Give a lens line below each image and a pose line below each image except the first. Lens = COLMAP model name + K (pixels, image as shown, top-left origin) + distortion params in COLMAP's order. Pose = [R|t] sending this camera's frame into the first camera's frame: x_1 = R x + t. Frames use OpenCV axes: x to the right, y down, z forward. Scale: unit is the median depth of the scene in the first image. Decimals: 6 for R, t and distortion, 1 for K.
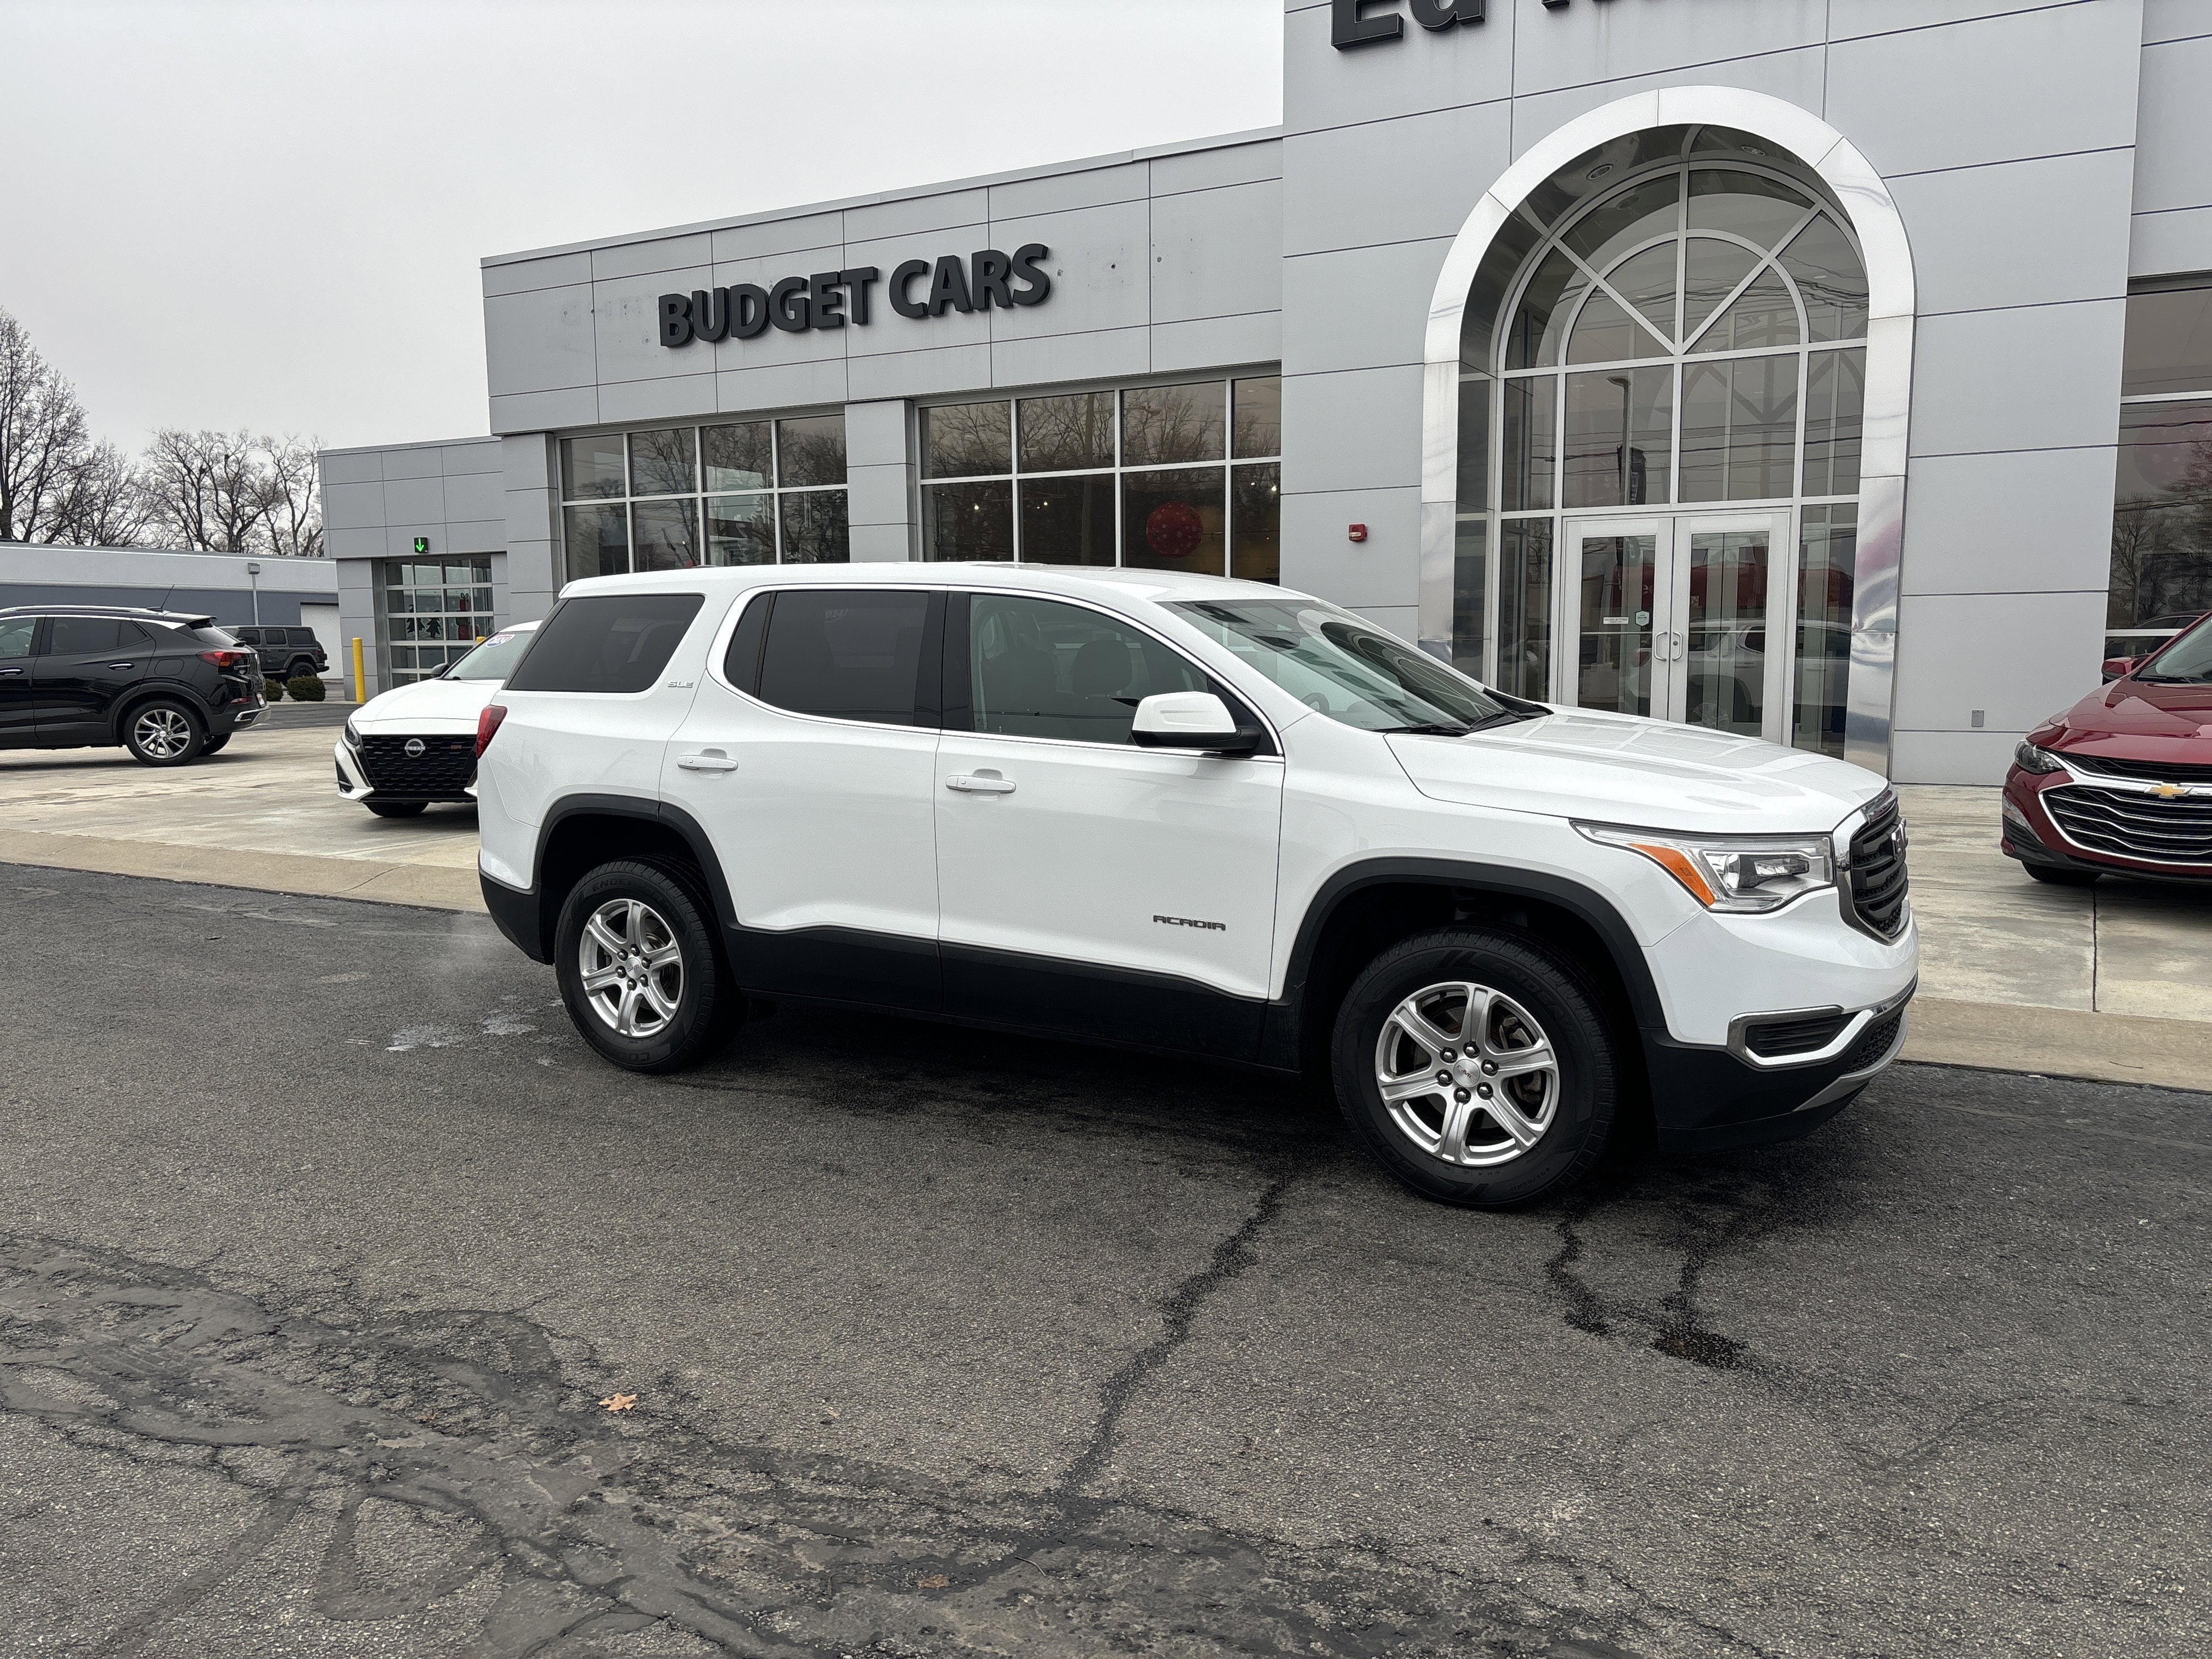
lens RADIAL K [[1667.9, 0, 1111.5], [0, 1667.9, 837.1], [0, 0, 1]] dist [0.048242, -0.048987]
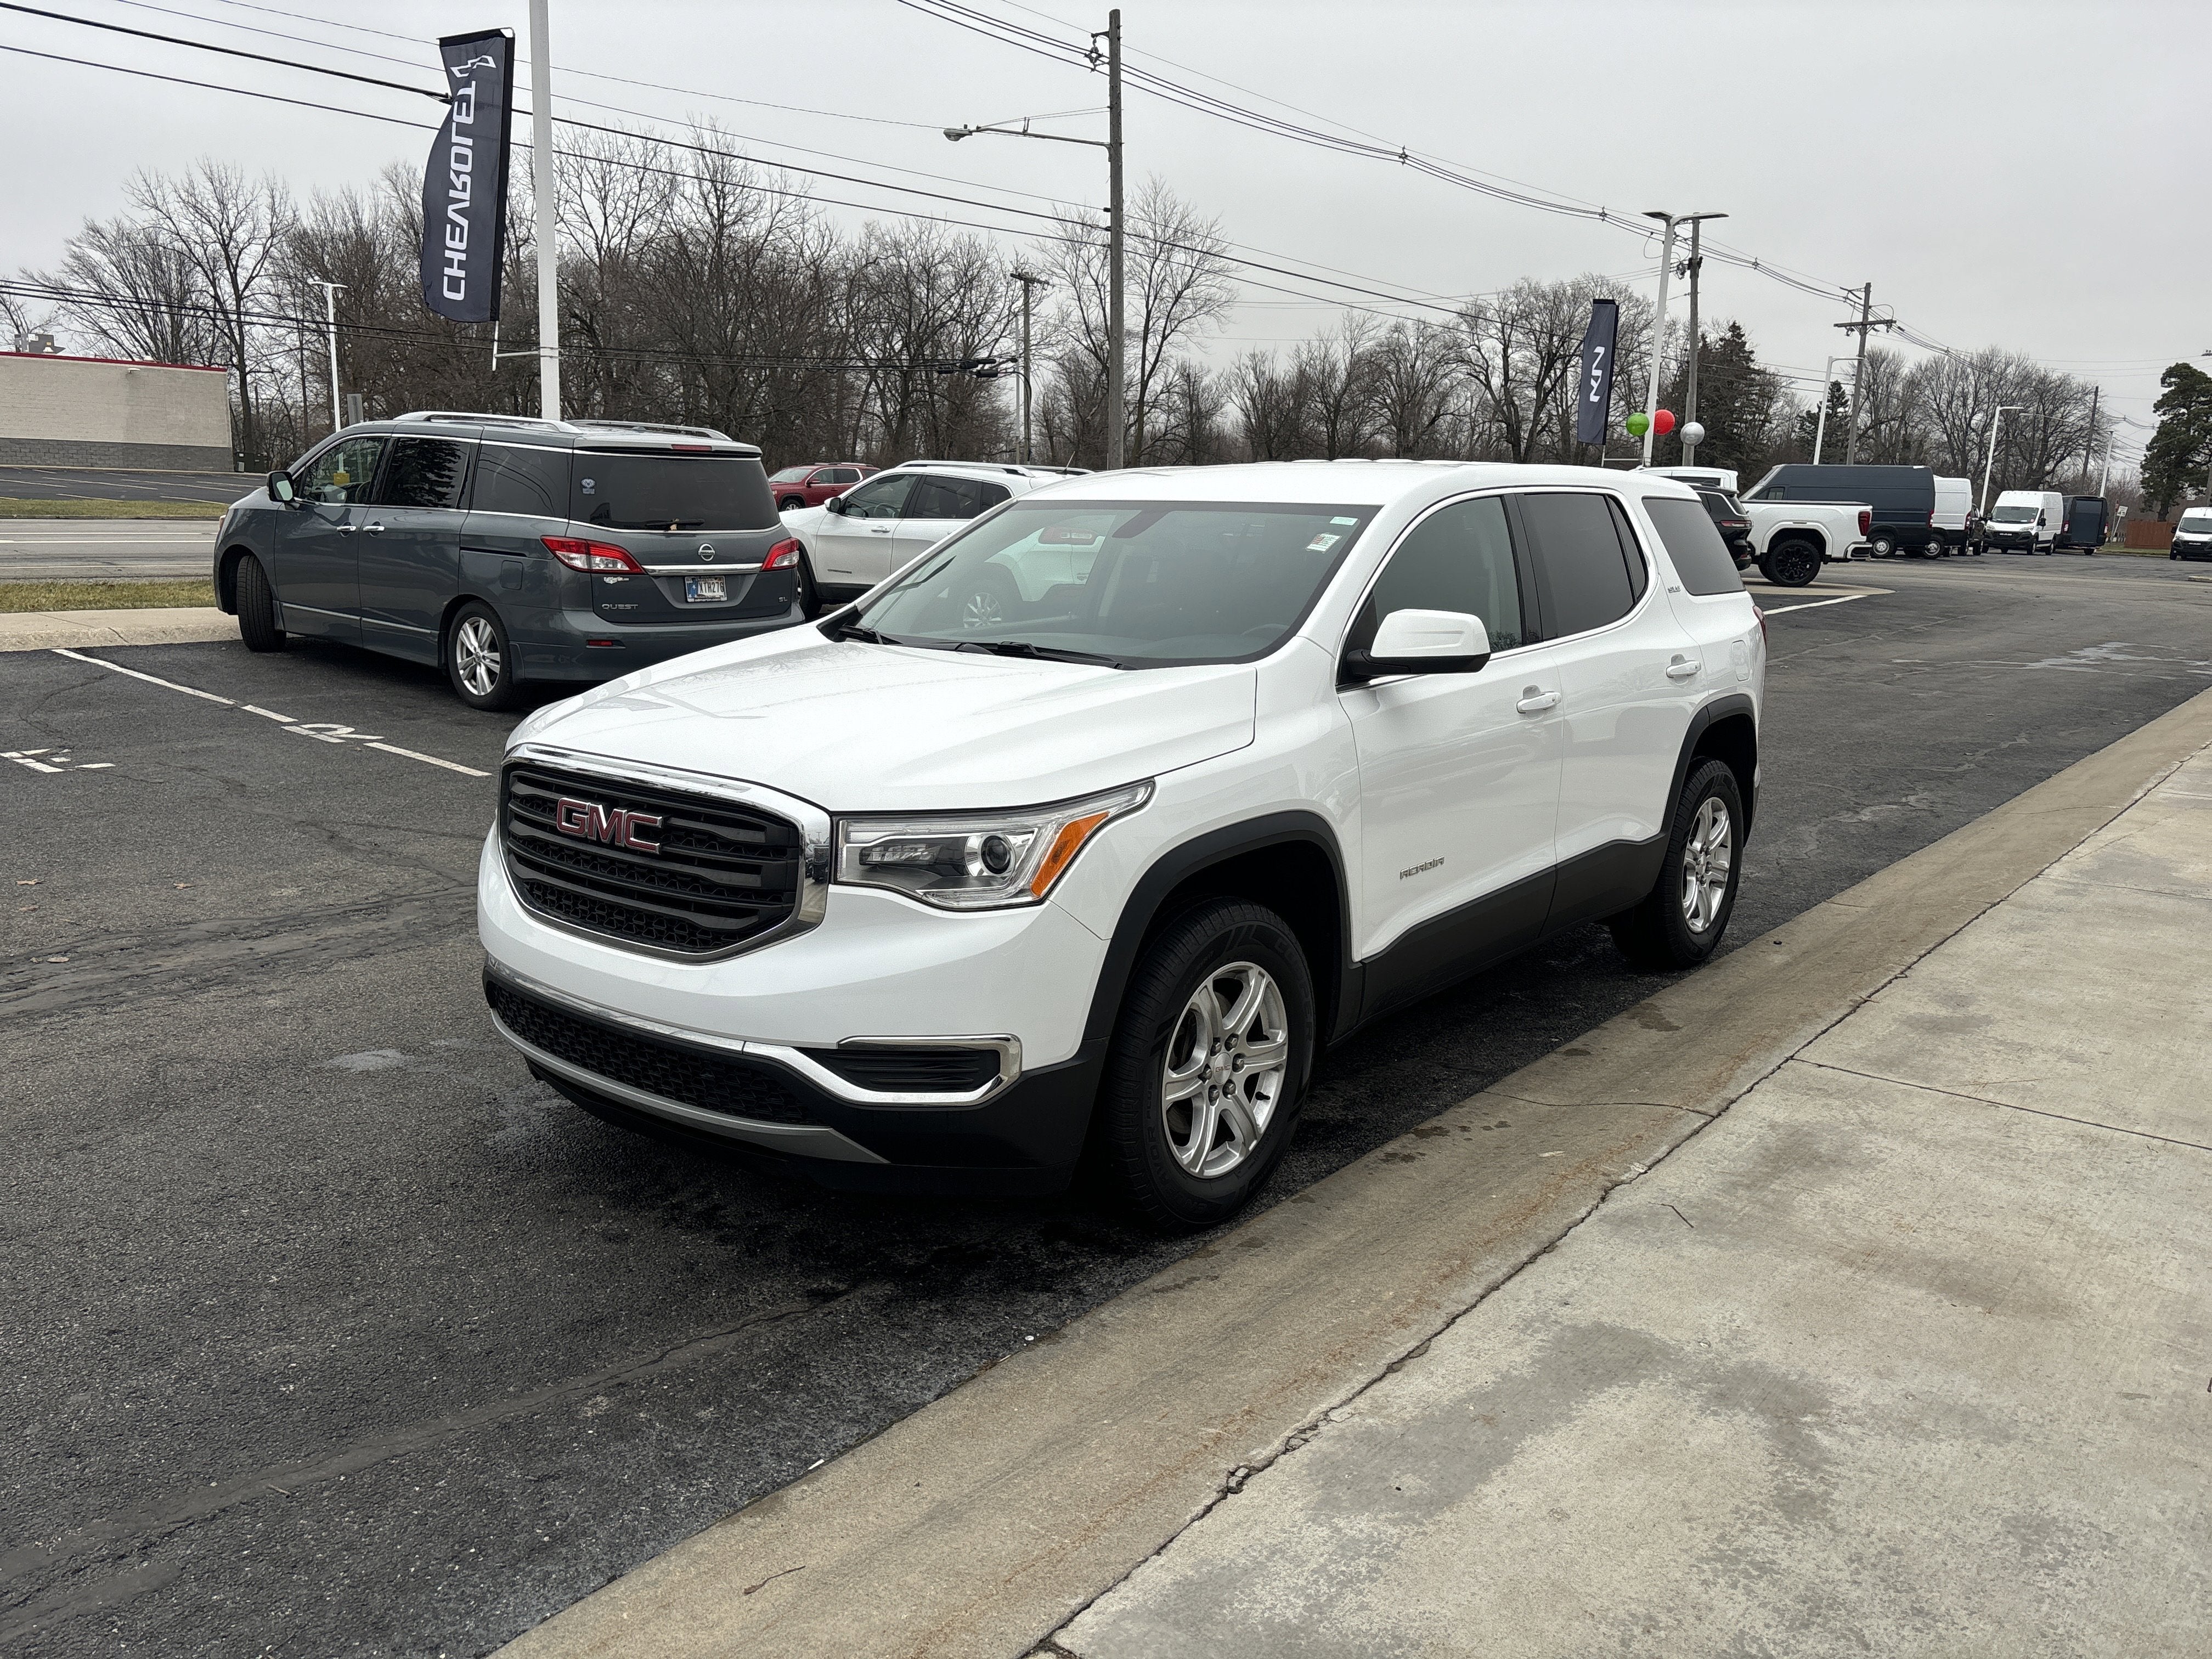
lens RADIAL K [[1667.9, 0, 1093.1], [0, 1667.9, 829.6], [0, 0, 1]] dist [0.048242, -0.048987]
pose [[-0.171617, 0.196683, -0.965331, 1.046125], [-0.148787, 0.963454, 0.222752, -0.177178], [0.973864, 0.181857, -0.136081, 1.187215]]
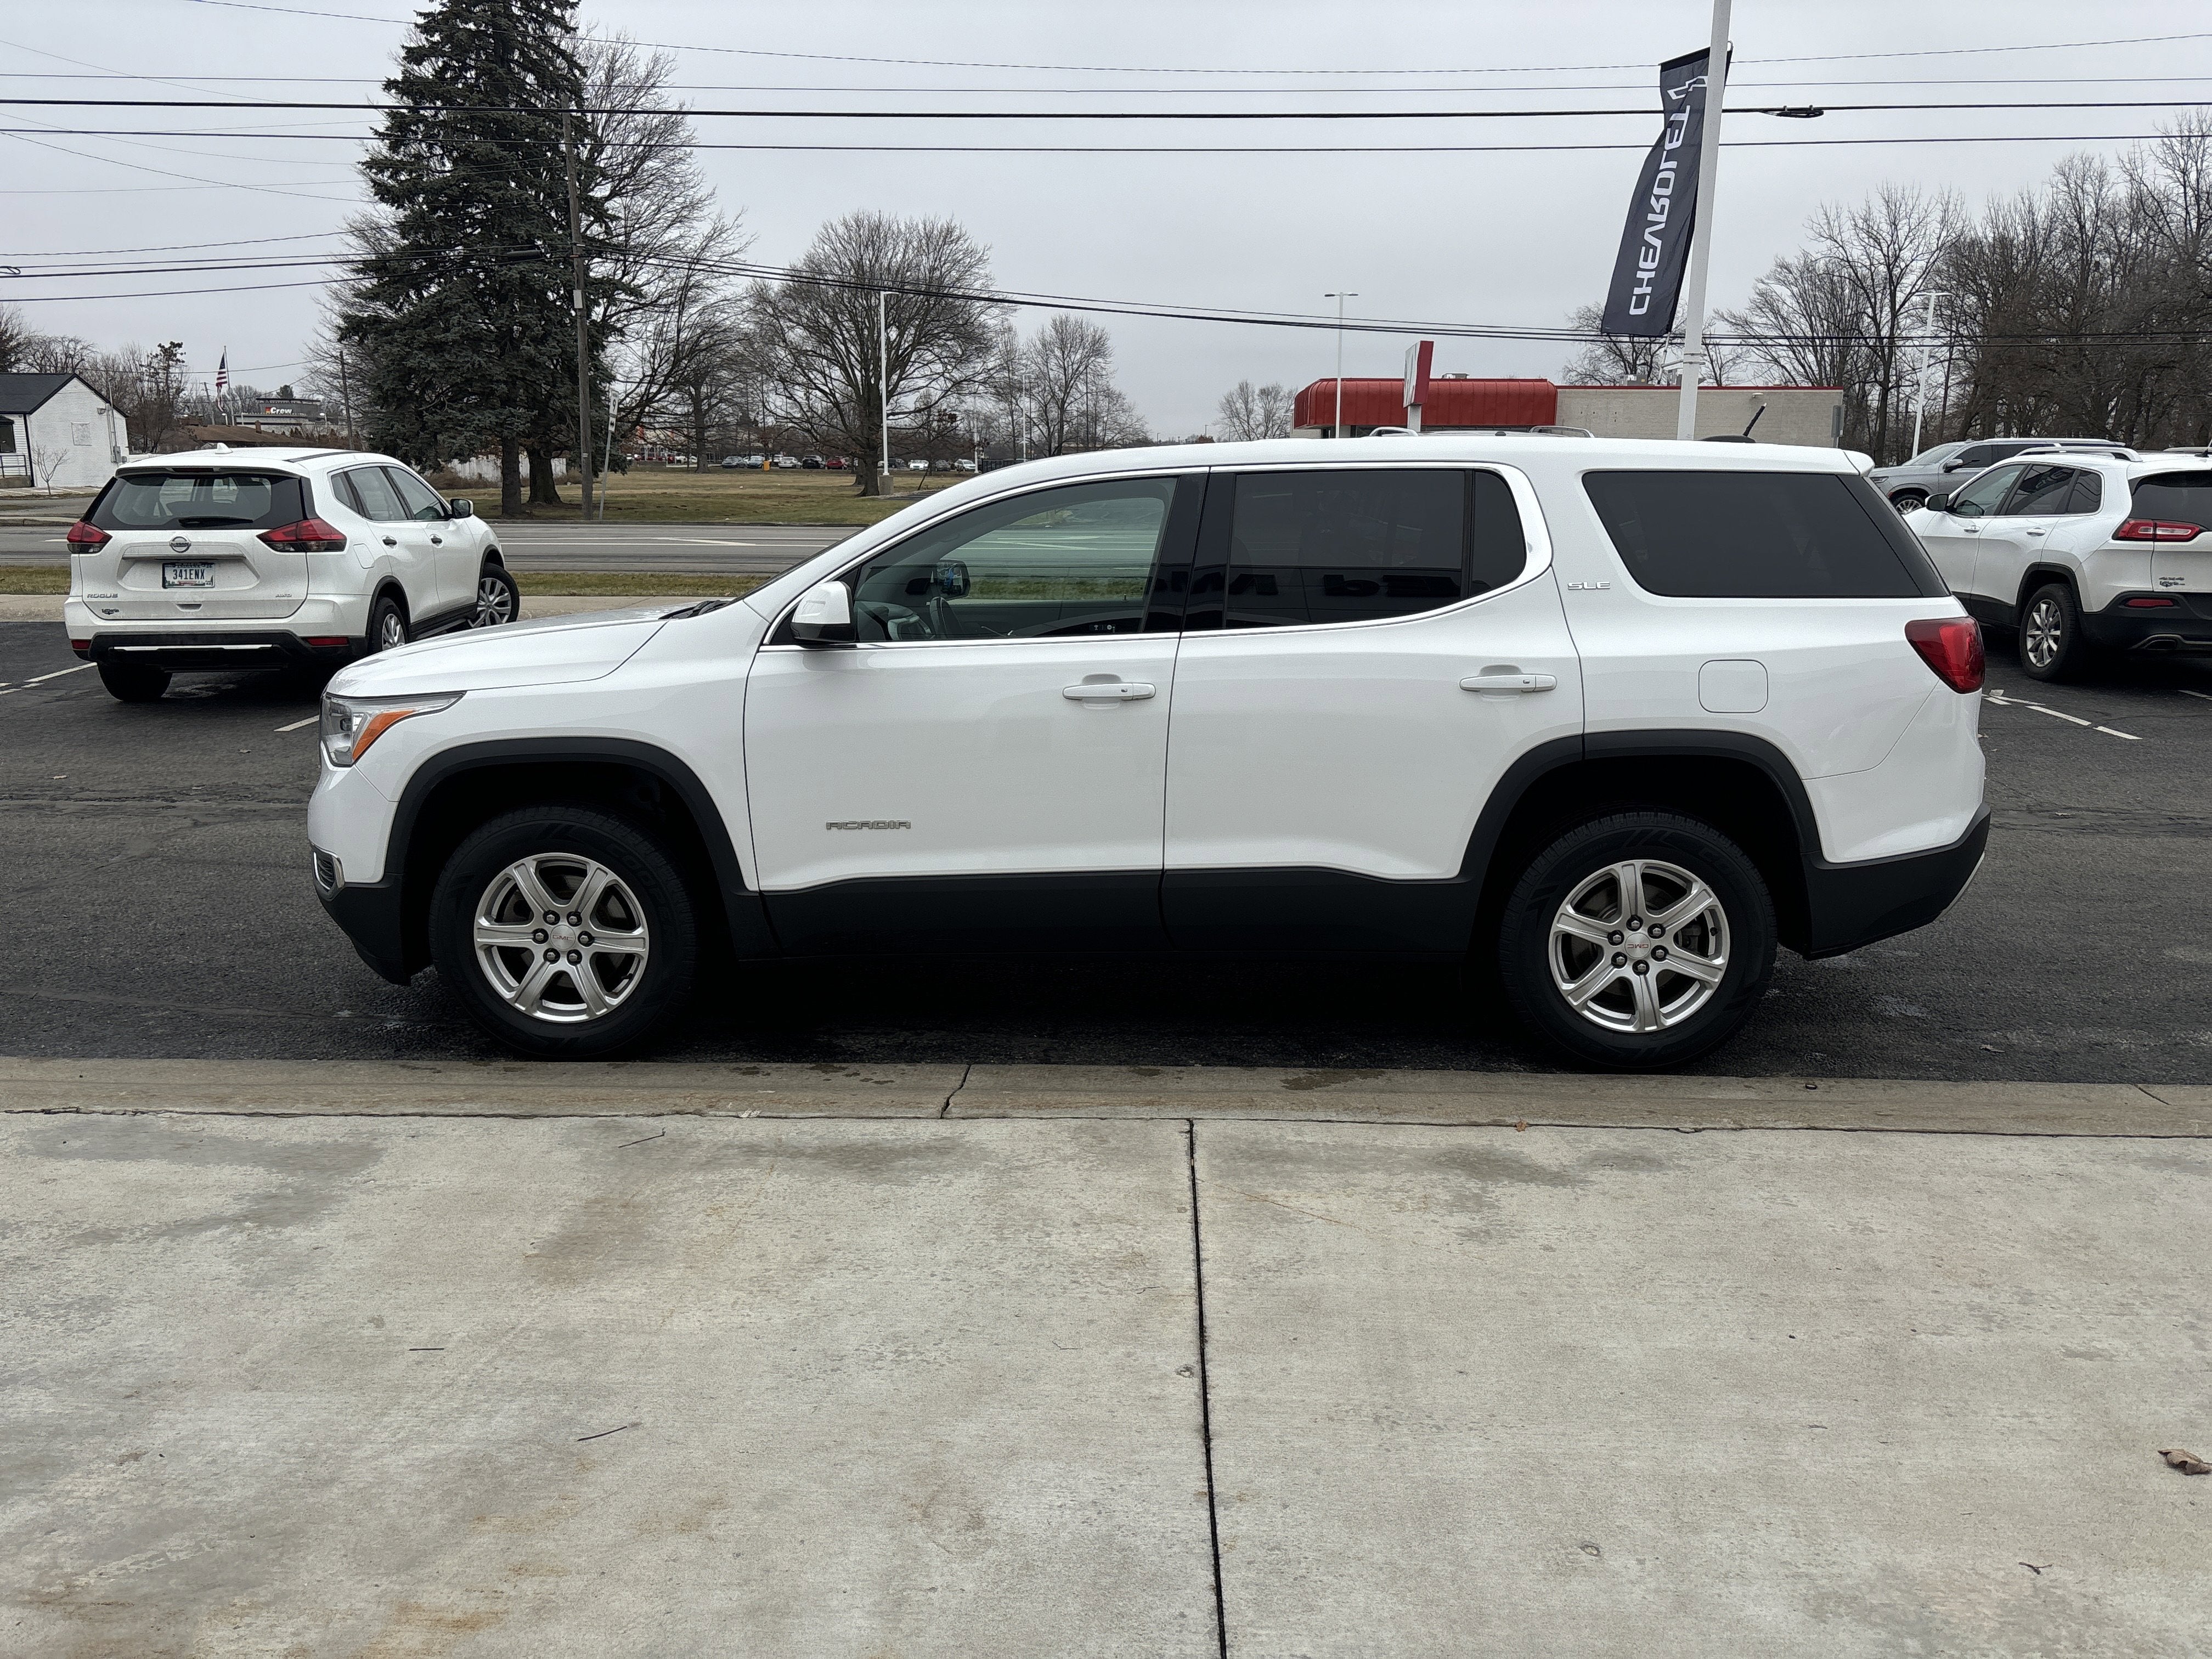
lens RADIAL K [[1667.9, 0, 1114.0], [0, 1667.9, 811.6], [0, 0, 1]] dist [0.048242, -0.048987]
pose [[-0.883467, 0.096012, -0.458550, 0.506601], [-0.054535, 0.951046, 0.304201, -0.281464], [0.465308, 0.293759, -0.834981, 2.036203]]
